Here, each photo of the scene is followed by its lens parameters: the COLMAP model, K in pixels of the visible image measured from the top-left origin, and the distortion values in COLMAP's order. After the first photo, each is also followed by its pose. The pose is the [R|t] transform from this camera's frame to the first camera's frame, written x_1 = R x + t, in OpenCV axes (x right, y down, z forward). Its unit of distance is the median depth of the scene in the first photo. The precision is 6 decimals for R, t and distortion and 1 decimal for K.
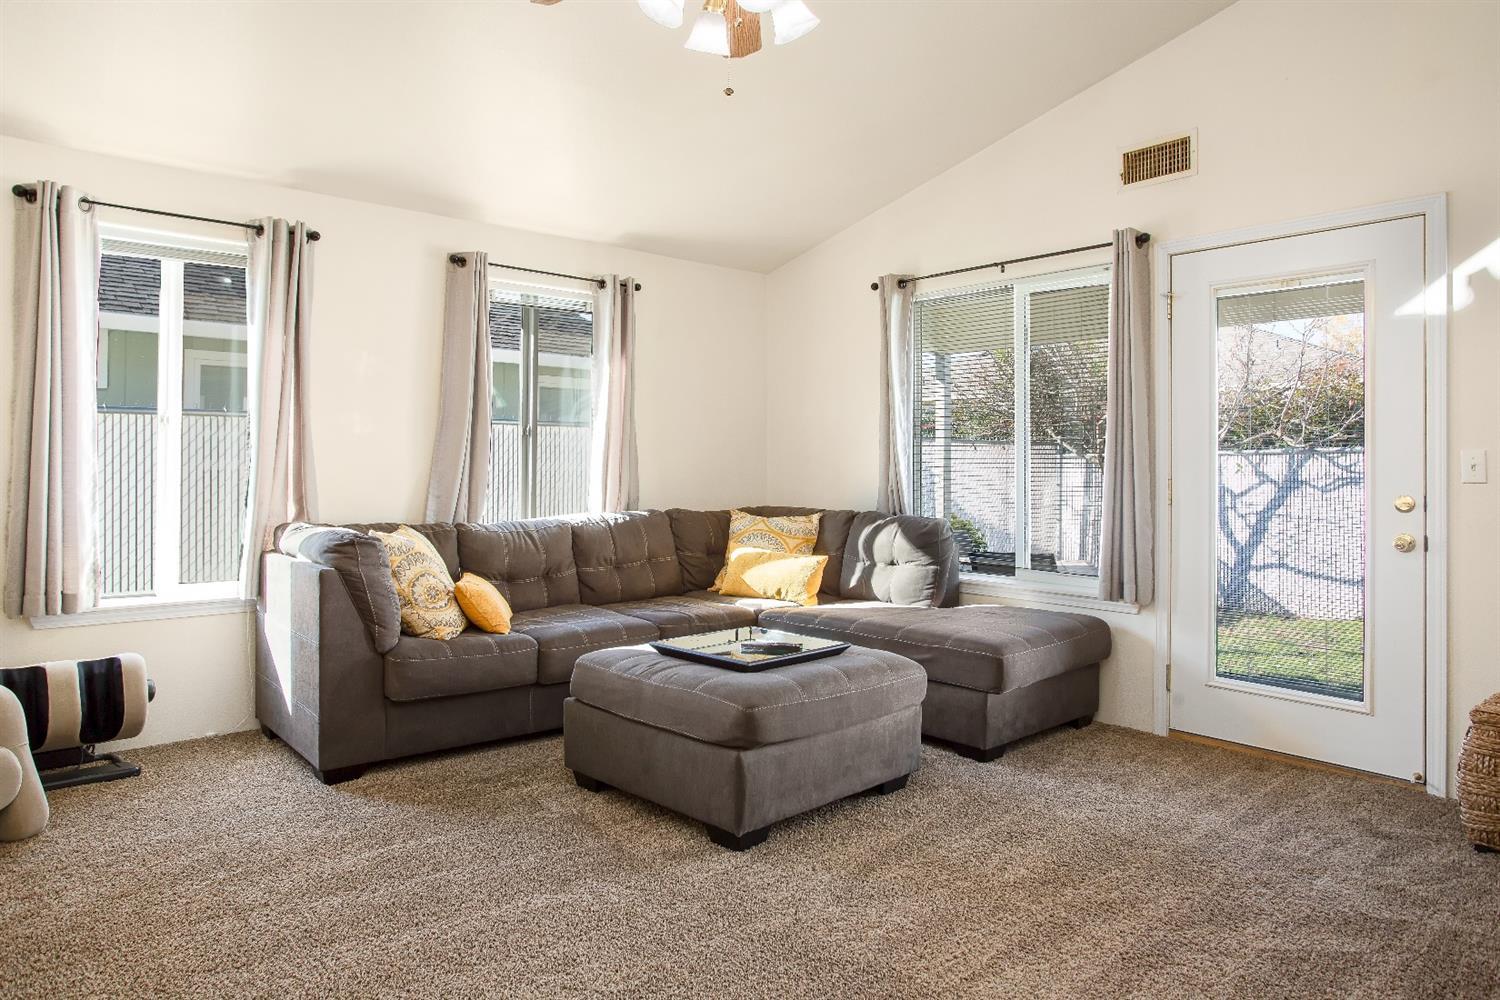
lens RADIAL K [[950.9, 0, 752.5], [0, 950.9, 469.2], [0, 0, 1]] dist [-0.003407, 0.002740]
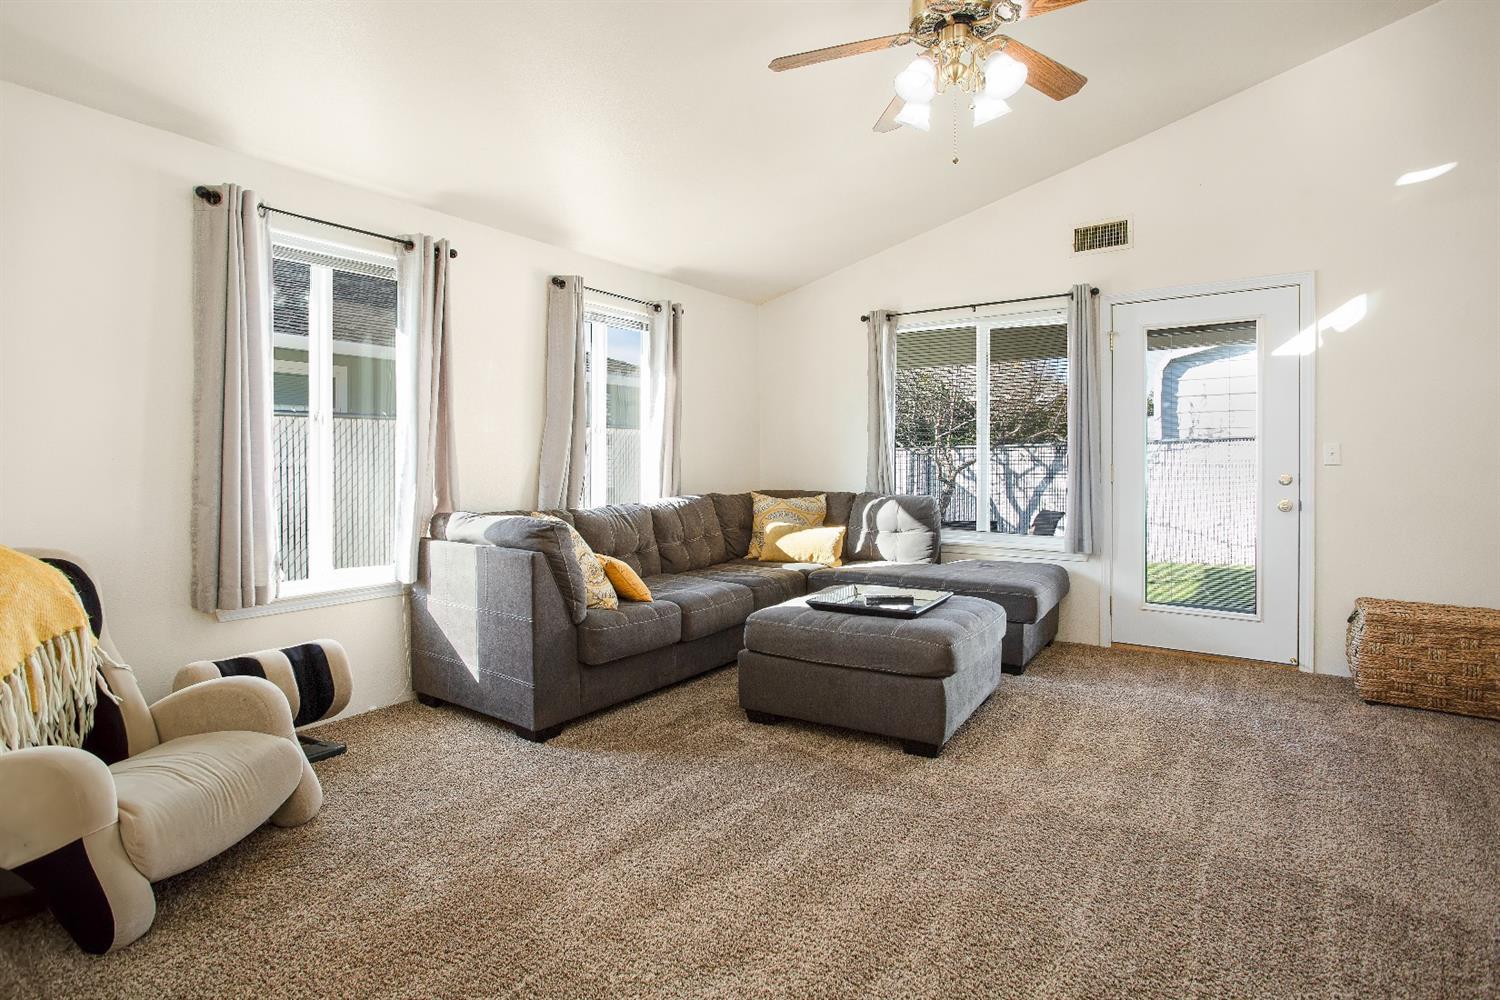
lens RADIAL K [[744.5, 0, 770.2], [0, 744.5, 469.0], [0, 0, 1]] dist [-0.000070, 0.000347]
pose [[0.966973, -0.012189, 0.254589, -0.323709], [0.009160, 0.999873, 0.013079, -0.001847], [-0.254716, -0.010315, 0.966961, 0.062005]]
